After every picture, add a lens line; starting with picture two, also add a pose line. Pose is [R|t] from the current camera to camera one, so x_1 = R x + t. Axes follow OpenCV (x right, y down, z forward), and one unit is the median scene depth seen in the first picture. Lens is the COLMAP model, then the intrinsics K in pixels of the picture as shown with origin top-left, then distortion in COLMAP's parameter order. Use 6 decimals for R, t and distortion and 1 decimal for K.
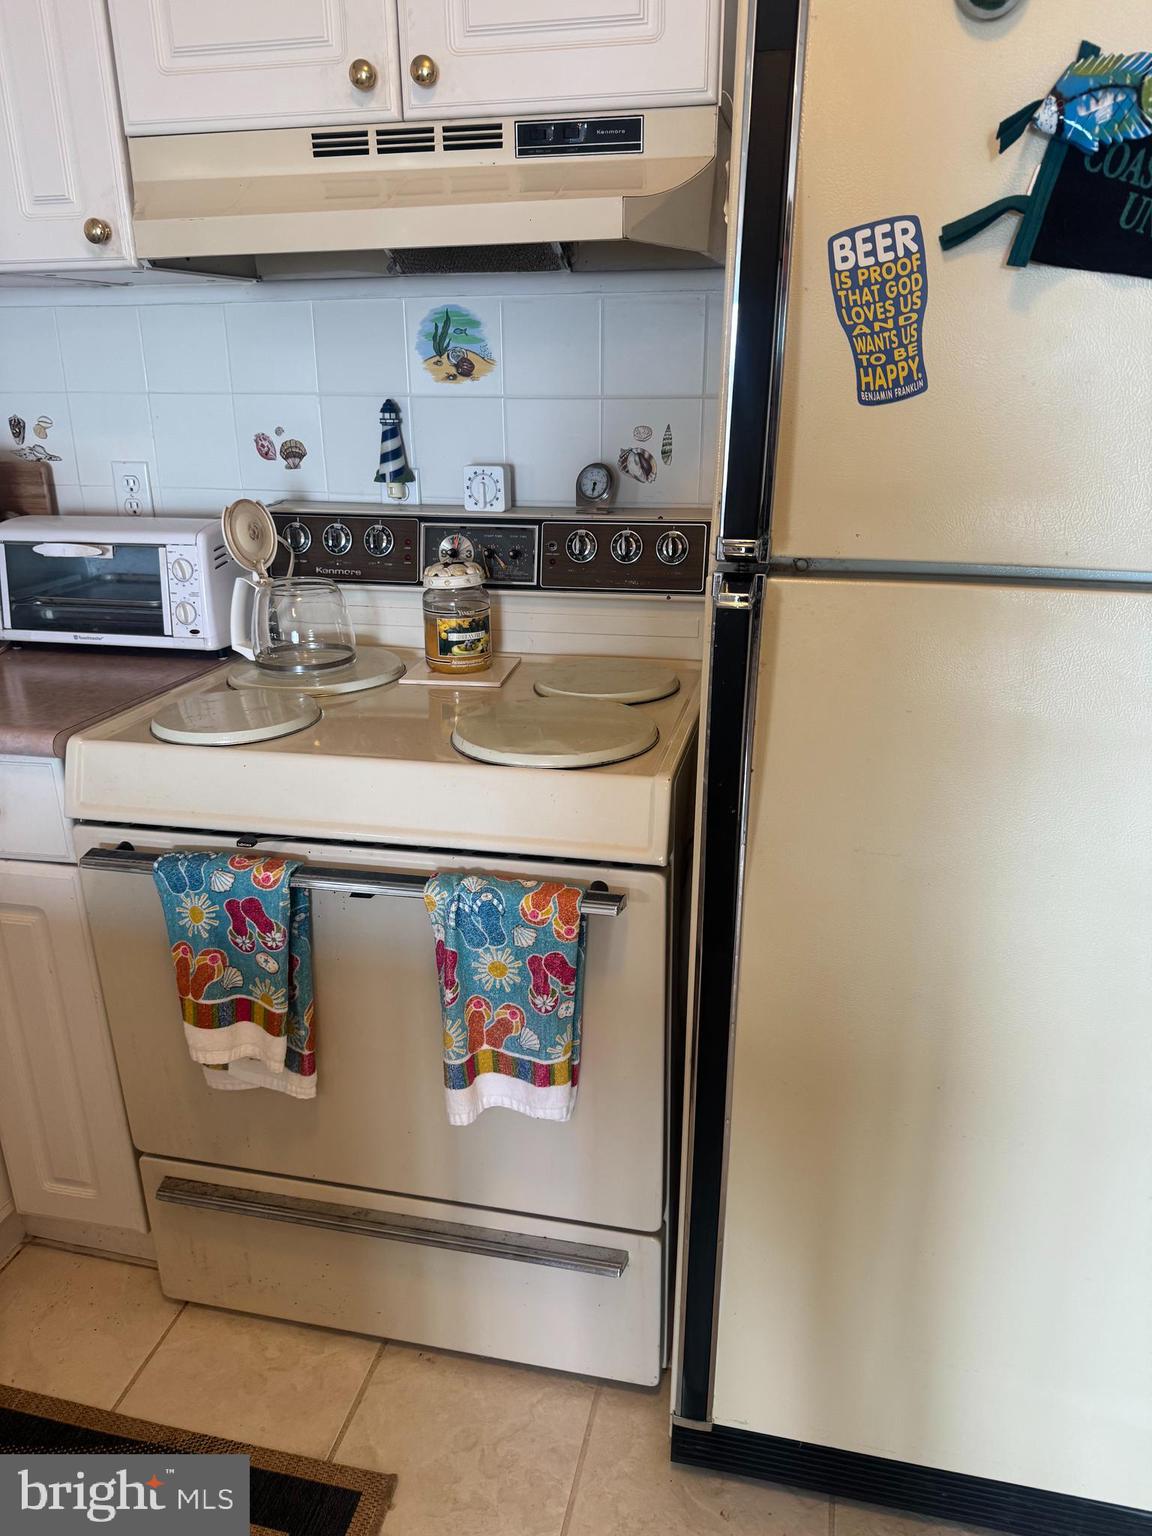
lens RADIAL K [[1086.7, 0, 583.0], [0, 1086.7, 769.0], [0, 0, 1]] dist [0.042105, -0.066223]
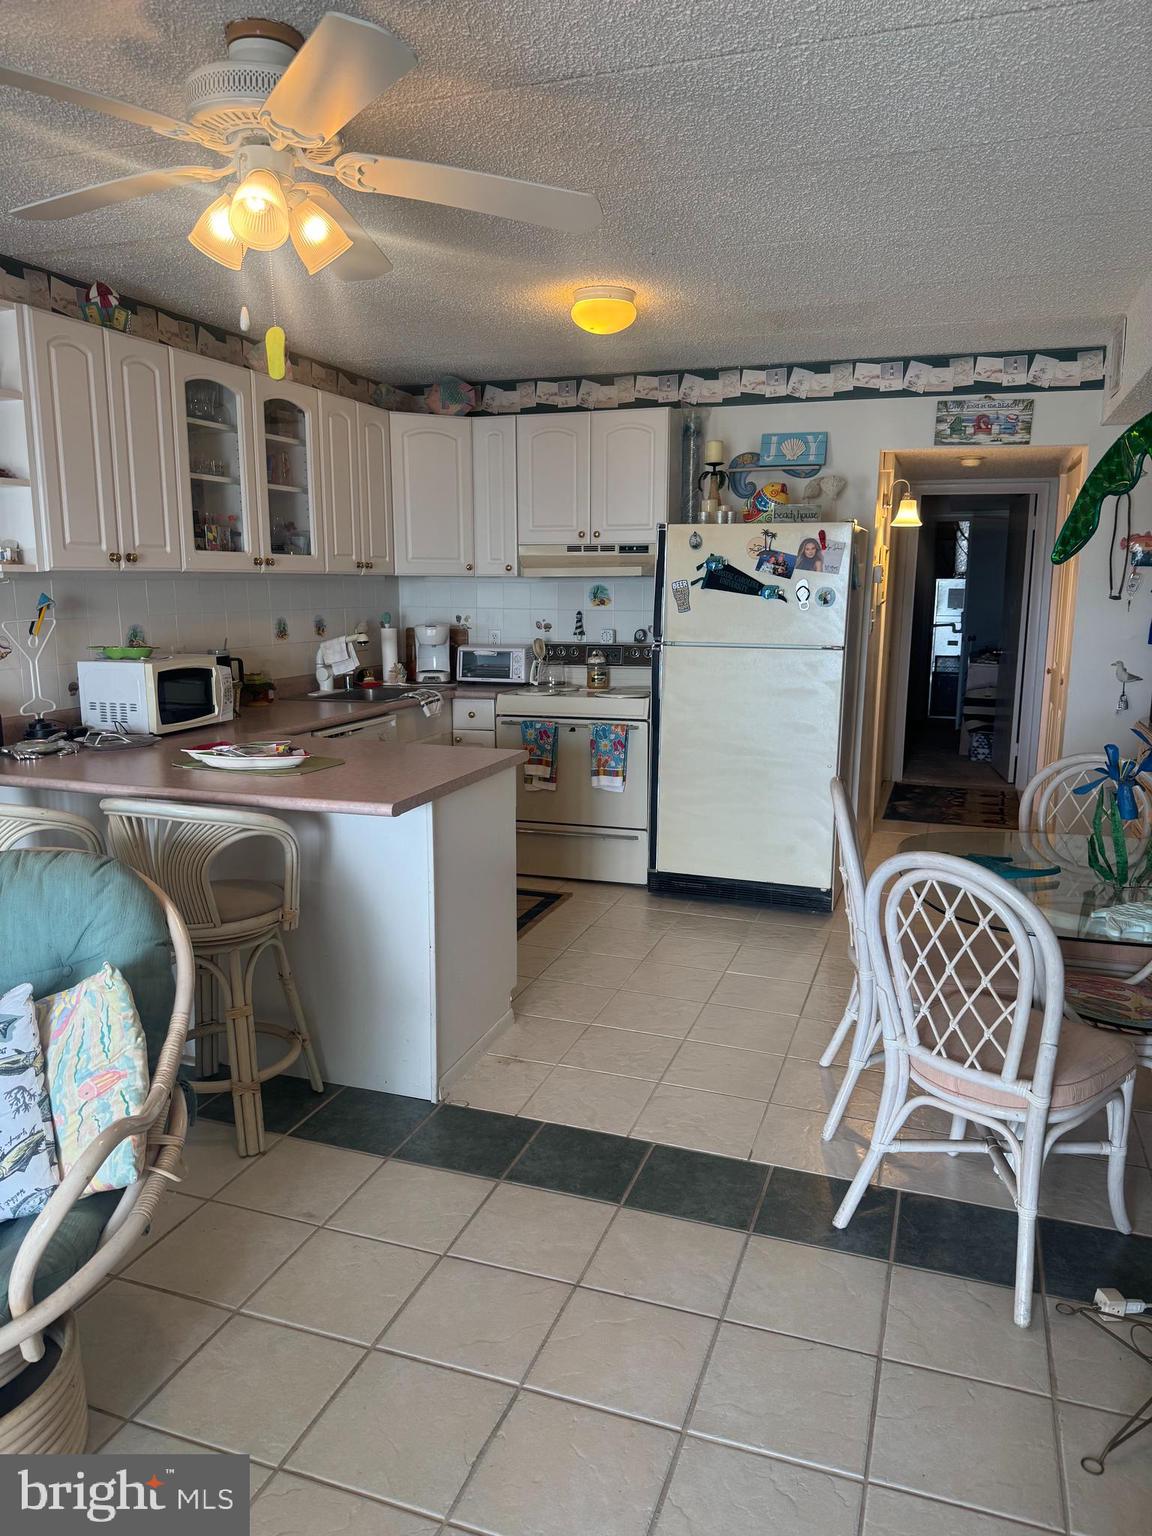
lens RADIAL K [[1086.7, 0, 583.0], [0, 1086.7, 769.0], [0, 0, 1]] dist [0.042105, -0.066223]
pose [[0.994154, 0.024325, -0.105196, 0.240505], [-0.043258, 0.982415, -0.181632, 0.914821], [0.098928, 0.185121, 0.977724, -2.671871]]
